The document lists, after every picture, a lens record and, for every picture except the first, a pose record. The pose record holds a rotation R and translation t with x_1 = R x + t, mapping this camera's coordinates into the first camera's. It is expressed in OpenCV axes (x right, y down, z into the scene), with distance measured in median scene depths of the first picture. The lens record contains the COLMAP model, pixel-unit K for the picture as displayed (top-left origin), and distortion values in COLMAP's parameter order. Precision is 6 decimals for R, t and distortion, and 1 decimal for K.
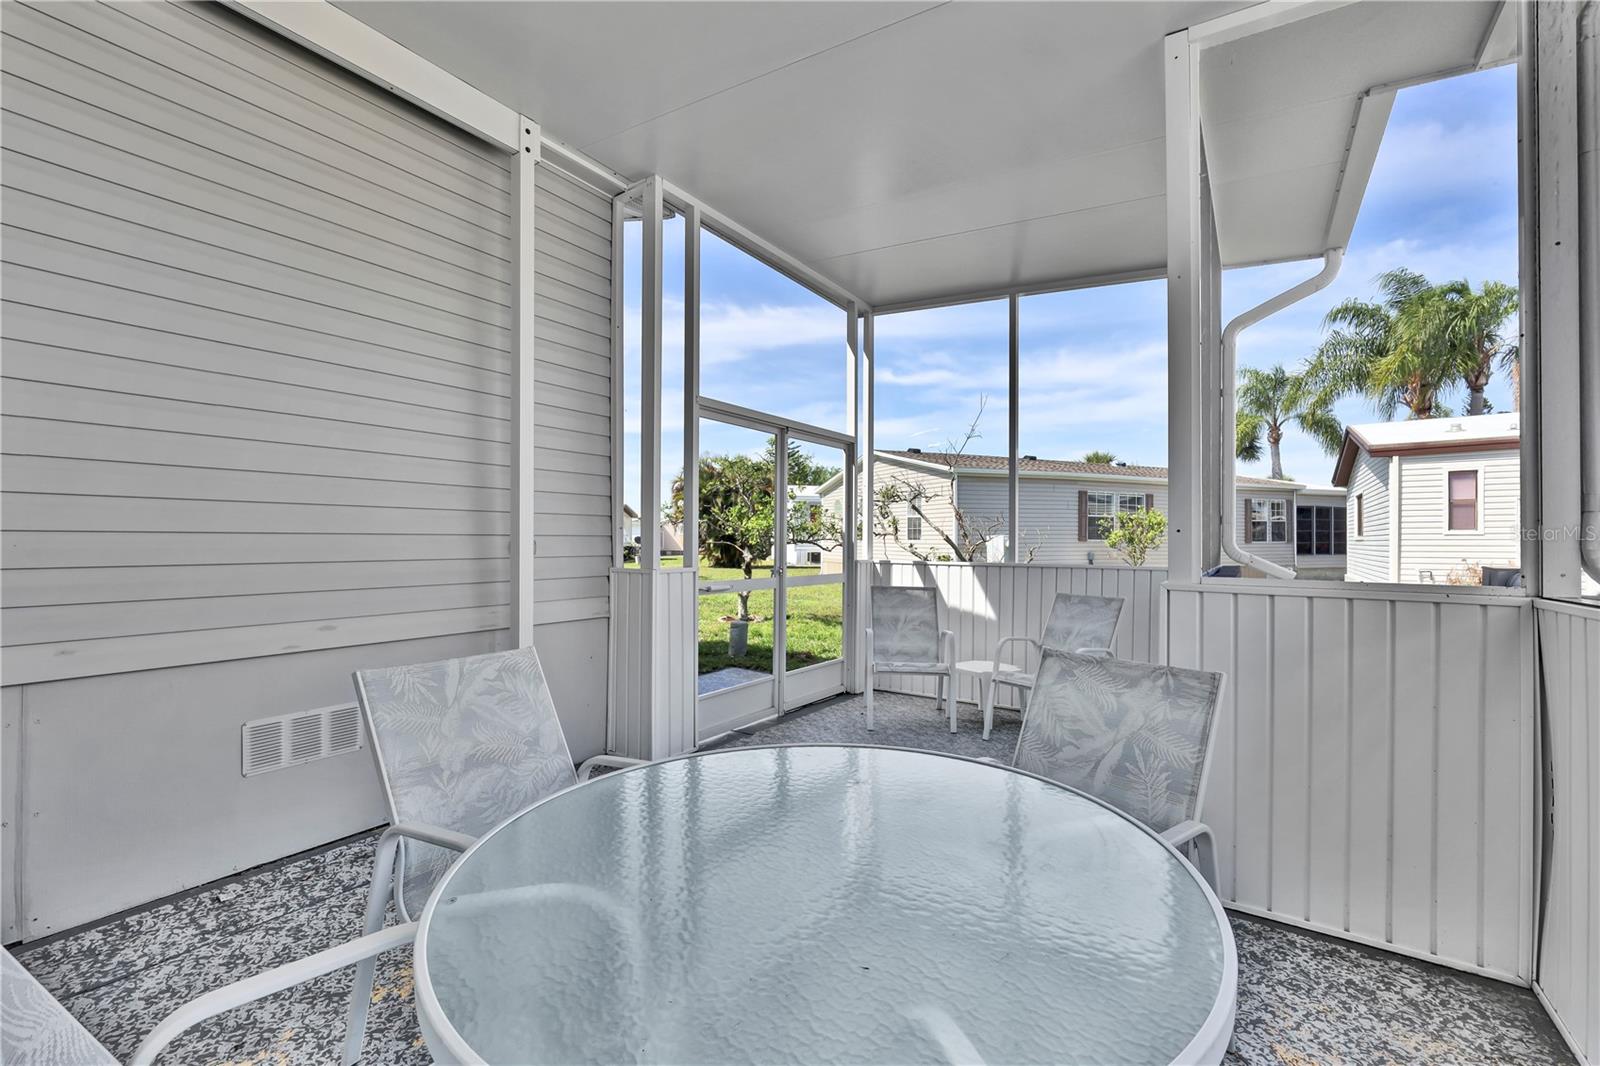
lens RADIAL K [[680.7, 0, 798.6], [0, 680.7, 544.6], [0, 0, 1]] dist [-0.004592, -0.000716]
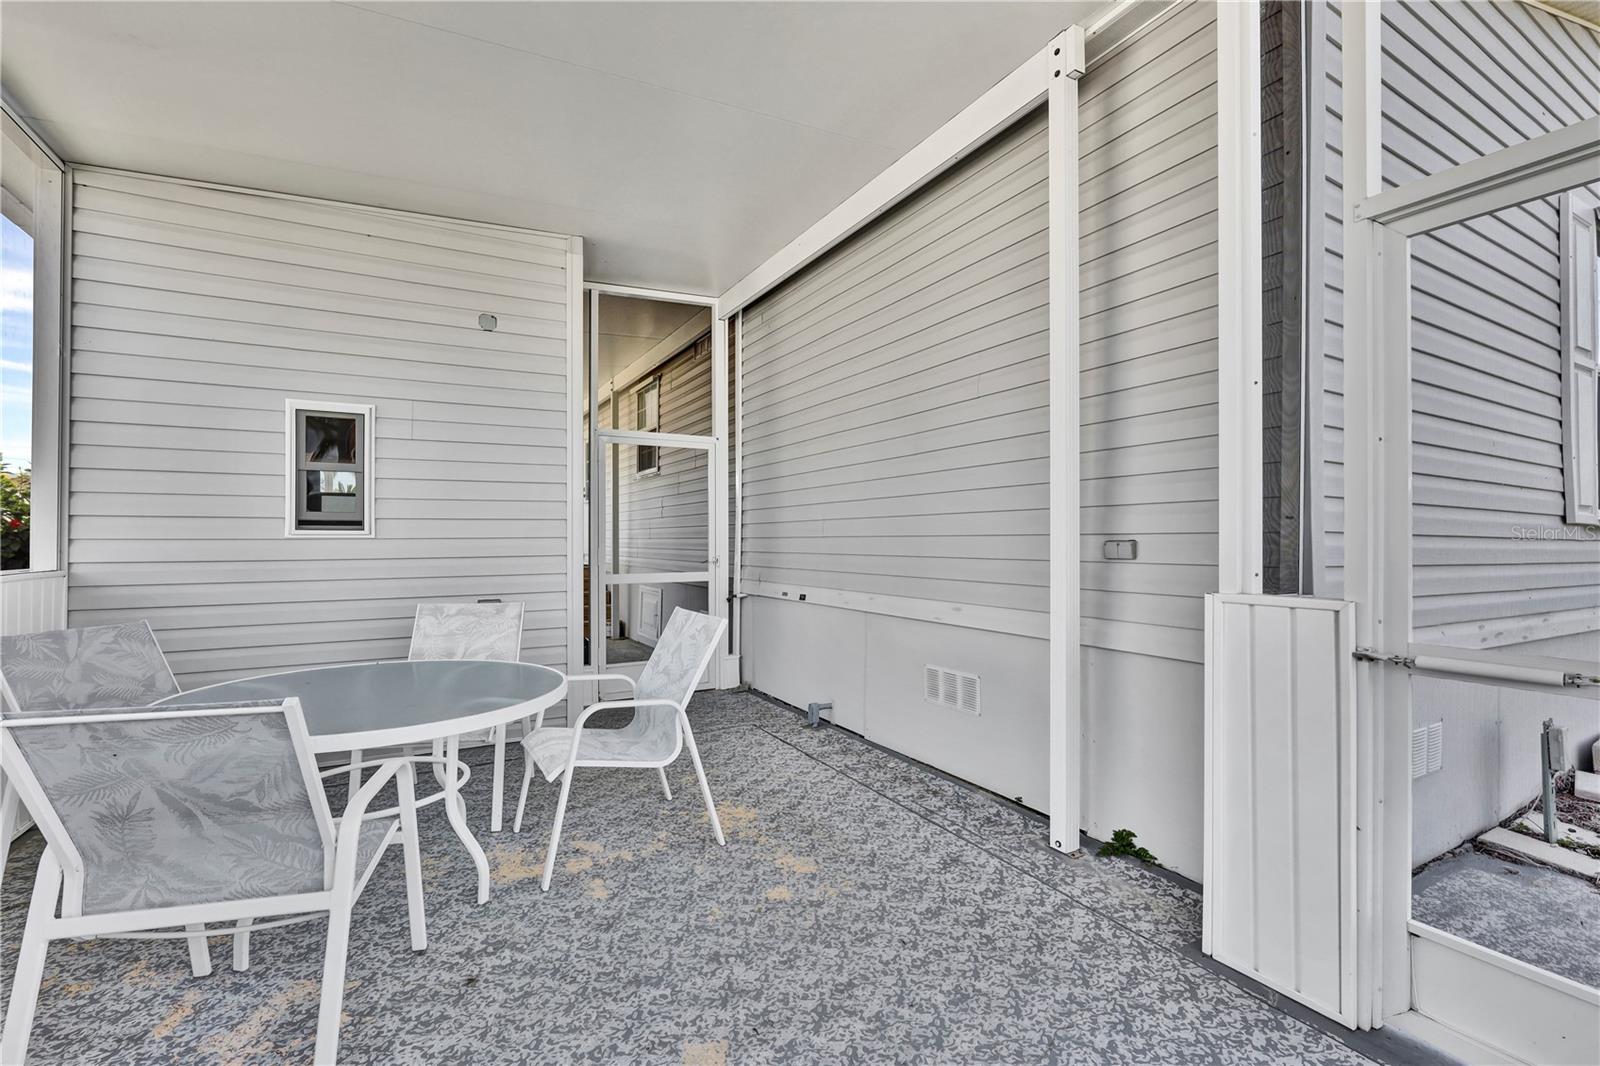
lens RADIAL K [[680.7, 0, 749.1], [0, 680.7, 532.6], [0, 0, 1]] dist [-0.004592, -0.000716]
pose [[-0.479495, -0.013417, -0.877442, 0.326100], [-0.002400, 0.999899, -0.013979, -0.001424], [0.877541, -0.004597, -0.479479, 0.664905]]
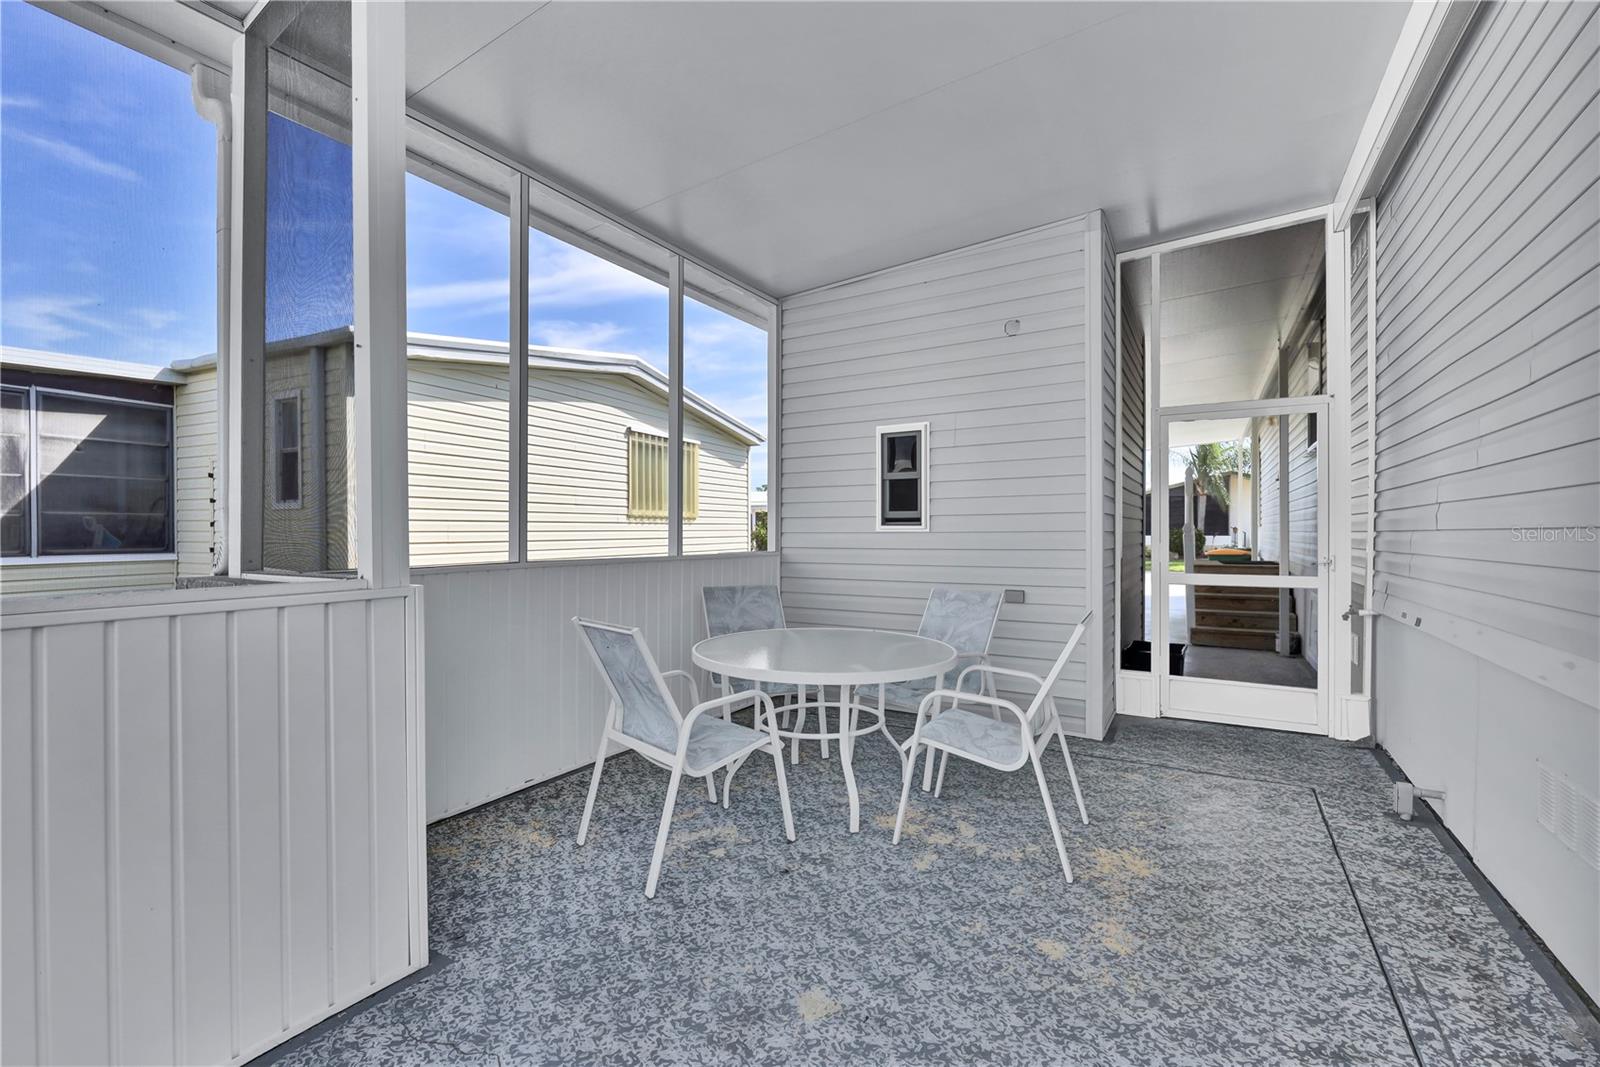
lens RADIAL K [[680.7, 0, 799.9], [0, 680.7, 528.3], [0, 0, 1]] dist [-0.004592, -0.000716]
pose [[-0.998439, -0.005209, -0.055616, 0.064322], [-0.004925, 0.999974, -0.005237, -0.004215], [0.055642, -0.004955, -0.998438, 0.856899]]
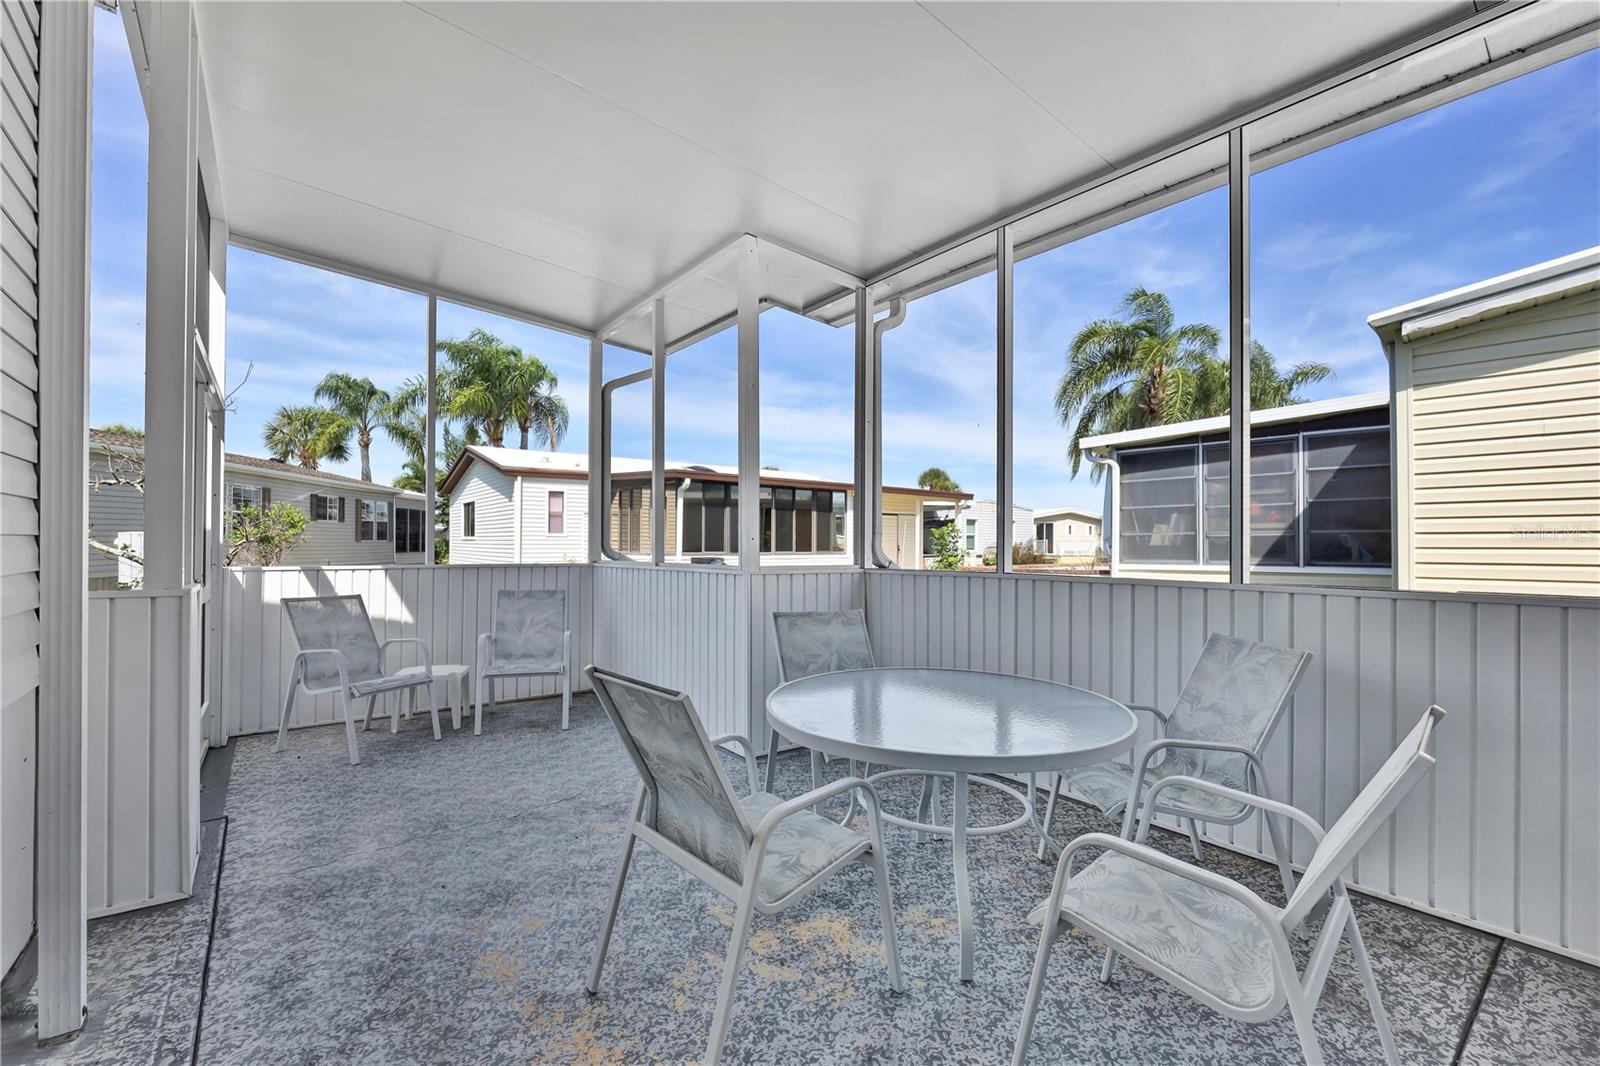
lens RADIAL K [[680.7, 0, 797.0], [0, 680.7, 545.2], [0, 0, 1]] dist [-0.004592, -0.000716]
pose [[0.302214, -0.002704, 0.953236, -0.462856], [-0.001599, 0.999993, 0.003344, -0.005293], [-0.953239, -0.002535, 0.302208, 0.184270]]
